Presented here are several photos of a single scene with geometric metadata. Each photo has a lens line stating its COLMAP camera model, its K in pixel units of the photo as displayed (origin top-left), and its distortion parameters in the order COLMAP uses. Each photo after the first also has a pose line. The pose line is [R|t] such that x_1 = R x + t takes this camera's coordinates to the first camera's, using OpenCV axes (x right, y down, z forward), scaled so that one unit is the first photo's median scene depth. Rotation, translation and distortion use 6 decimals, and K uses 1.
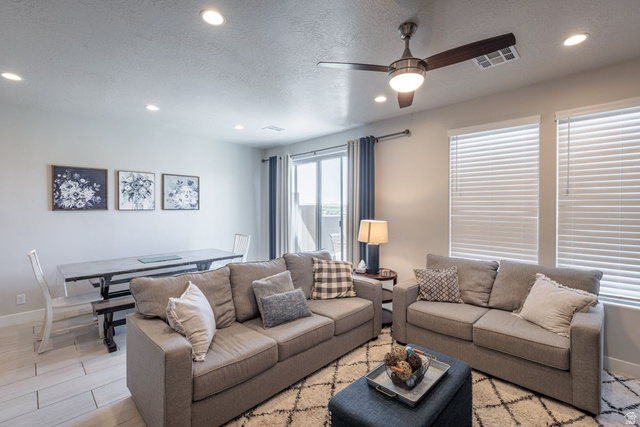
lens RADIAL K [[292.5, 0, 318.2], [0, 292.5, 207.1], [0, 0, 1]] dist [0.011444, 0.000266]
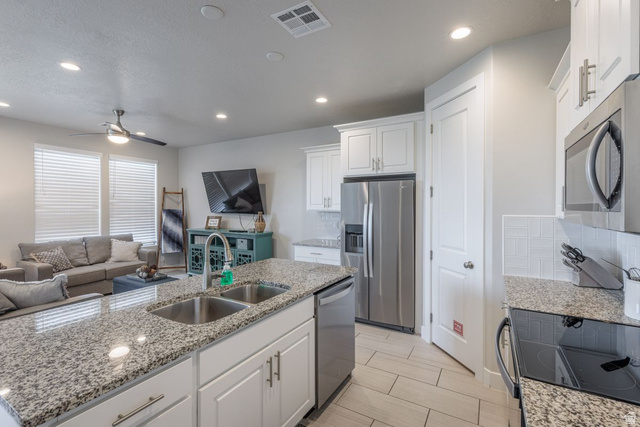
lens RADIAL K [[292.5, 0, 317.0], [0, 292.5, 208.9], [0, 0, 1]] dist [0.011444, 0.000266]
pose [[-0.237308, -0.032043, 0.970906, -0.922636], [-0.028910, 0.999246, 0.025912, -0.039204], [-0.971004, -0.021920, -0.238055, 0.101397]]
